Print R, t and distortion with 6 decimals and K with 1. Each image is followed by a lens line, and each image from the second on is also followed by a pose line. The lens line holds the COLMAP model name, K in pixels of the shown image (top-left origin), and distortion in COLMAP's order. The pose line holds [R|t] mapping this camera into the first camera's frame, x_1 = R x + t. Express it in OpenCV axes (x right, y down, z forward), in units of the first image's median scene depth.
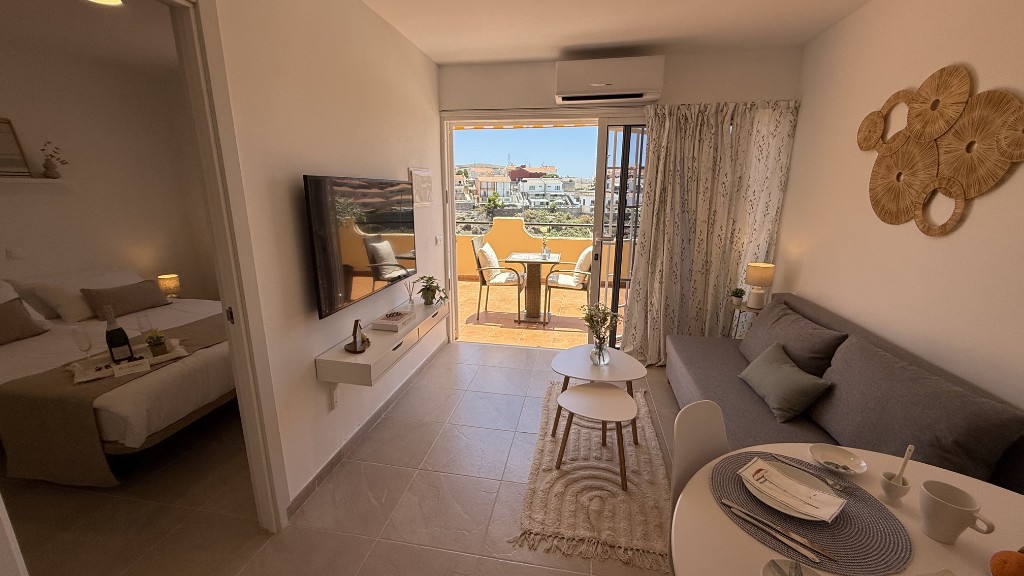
lens RADIAL K [[411.0, 0, 510.7], [0, 411.0, 290.3], [0, 0, 1]] dist [0.000921, 0.000311]
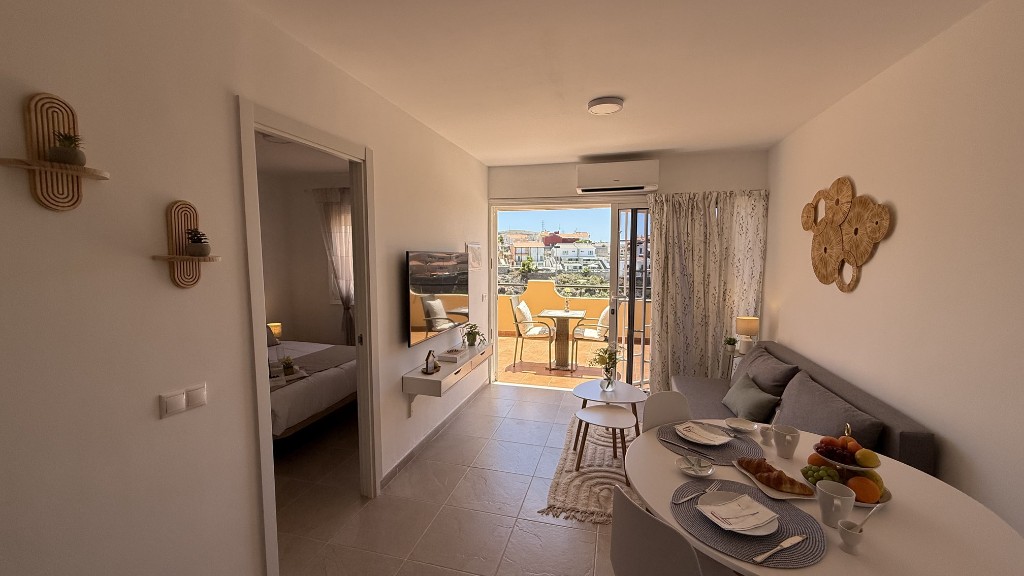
lens RADIAL K [[411.0, 0, 510.7], [0, 411.0, 290.3], [0, 0, 1]] dist [0.000921, 0.000311]
pose [[0.996655, 0.004204, -0.081610, 0.007158], [-0.016605, 0.988260, -0.151876, 0.053976], [0.080013, 0.152723, 0.985025, -0.271094]]
